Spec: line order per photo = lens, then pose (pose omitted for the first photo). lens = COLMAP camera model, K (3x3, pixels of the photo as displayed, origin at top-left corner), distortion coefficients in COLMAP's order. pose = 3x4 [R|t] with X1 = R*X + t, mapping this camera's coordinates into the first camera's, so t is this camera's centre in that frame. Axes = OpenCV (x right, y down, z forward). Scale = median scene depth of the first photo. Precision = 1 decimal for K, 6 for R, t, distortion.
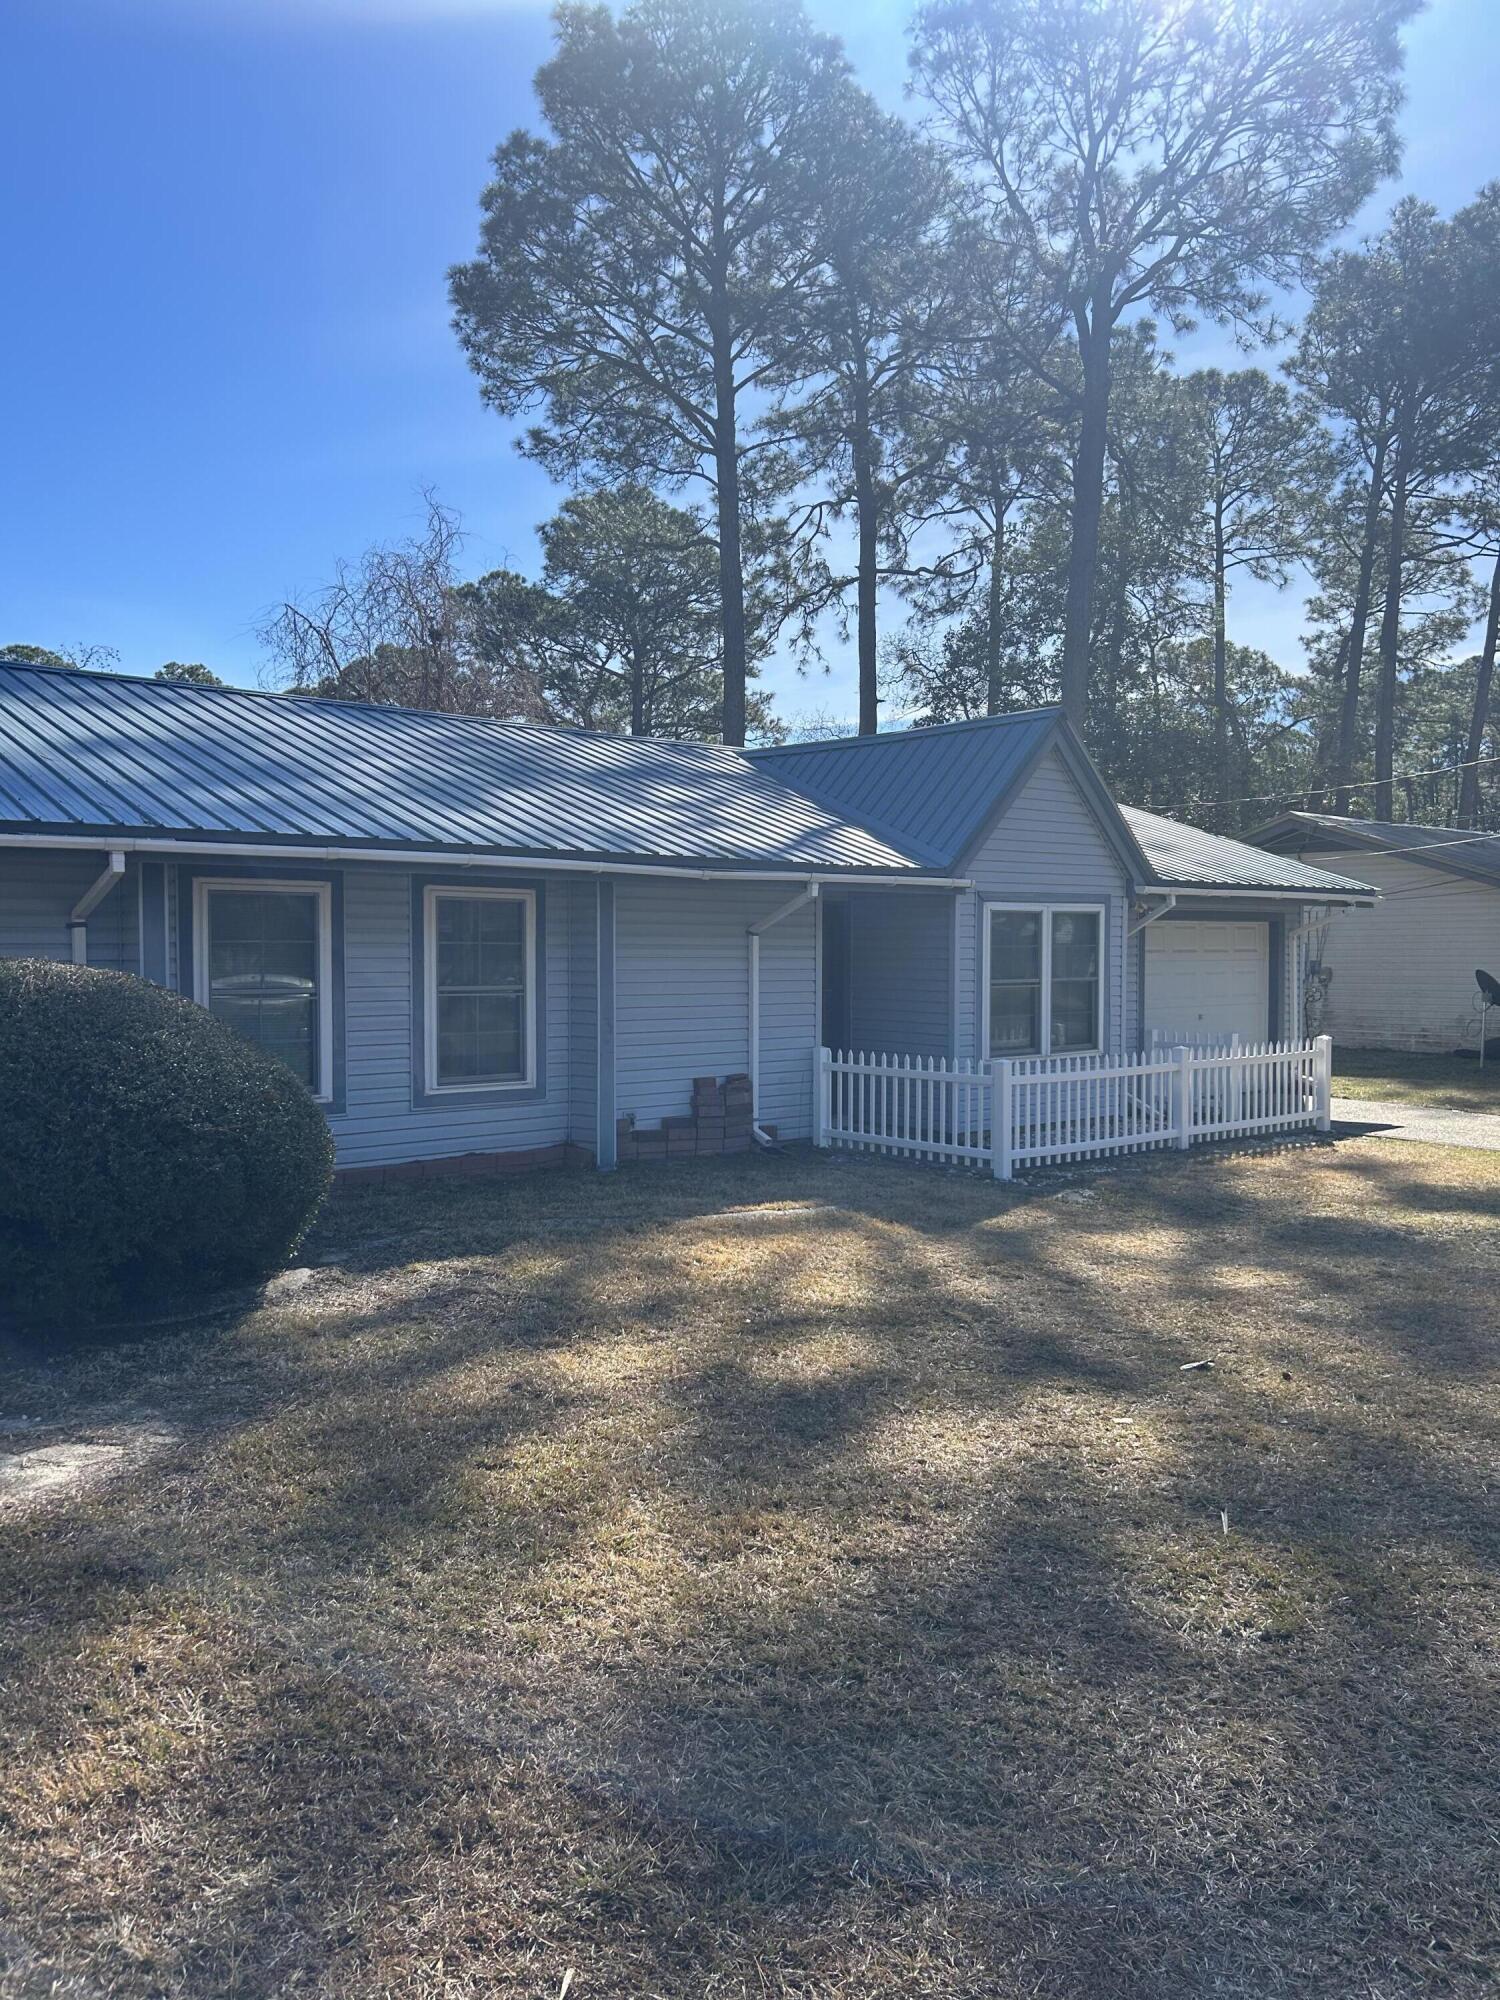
lens RADIAL K [[1516.5, 0, 750.0], [0, 1516.5, 1000.0], [0, 0, 1]] dist [0.082764, -0.056327]
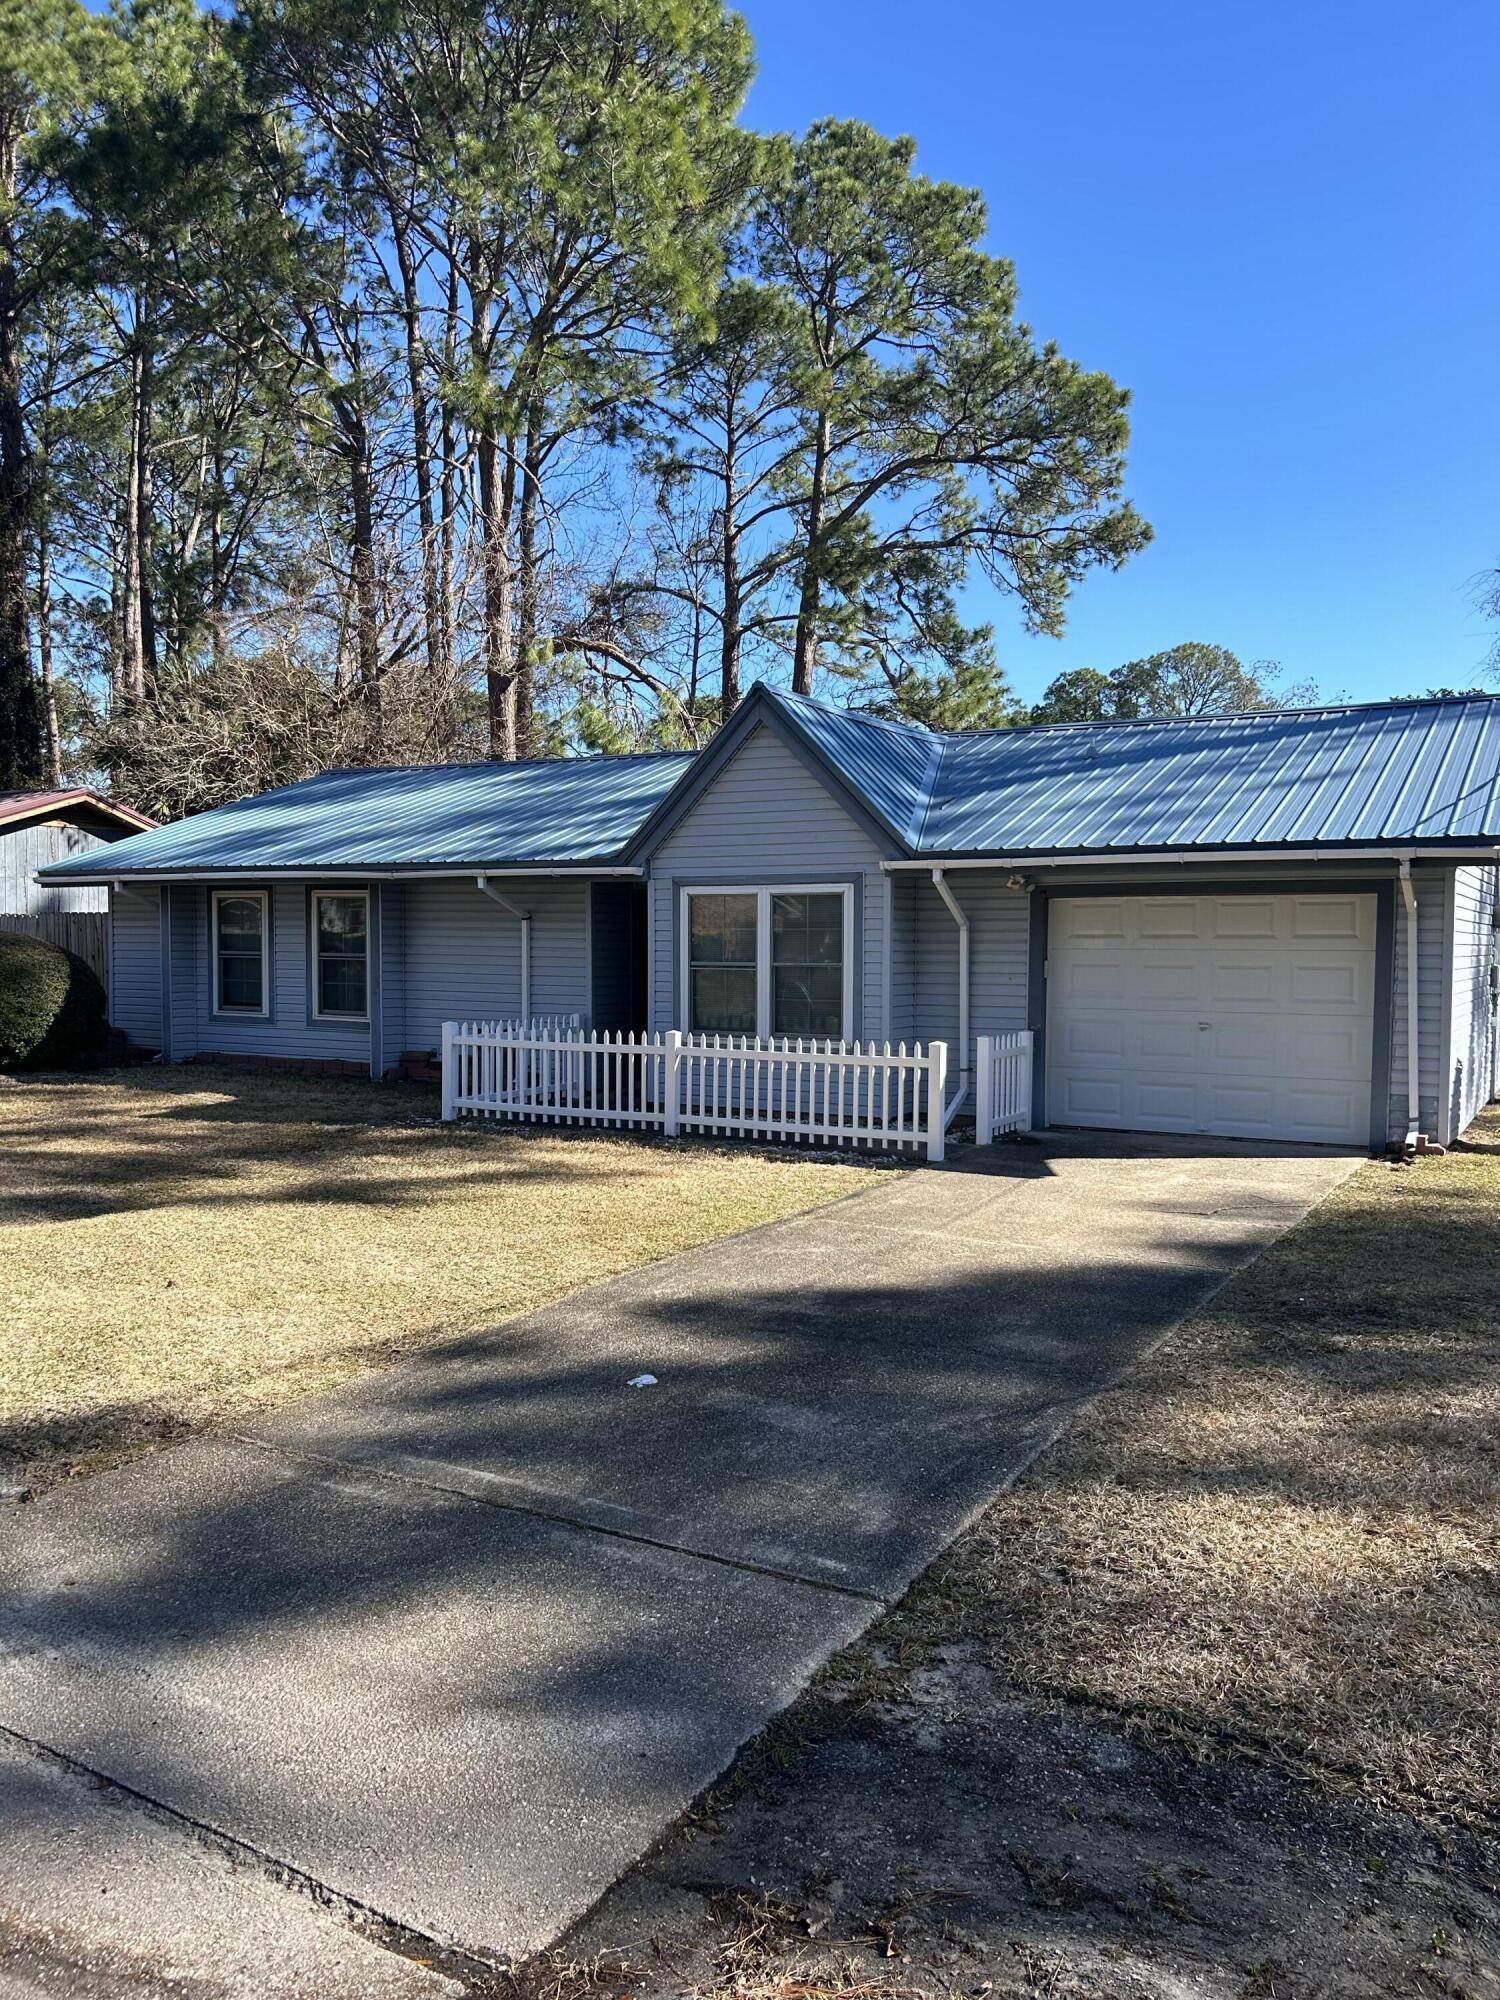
lens RADIAL K [[1516.5, 0, 750.0], [0, 1516.5, 1000.0], [0, 0, 1]] dist [0.082764, -0.056327]
pose [[0.306598, 0.038513, -0.951060, 1.160729], [-0.035410, 0.998951, 0.029037, -0.018551], [0.951180, 0.024775, 0.307640, 0.713814]]
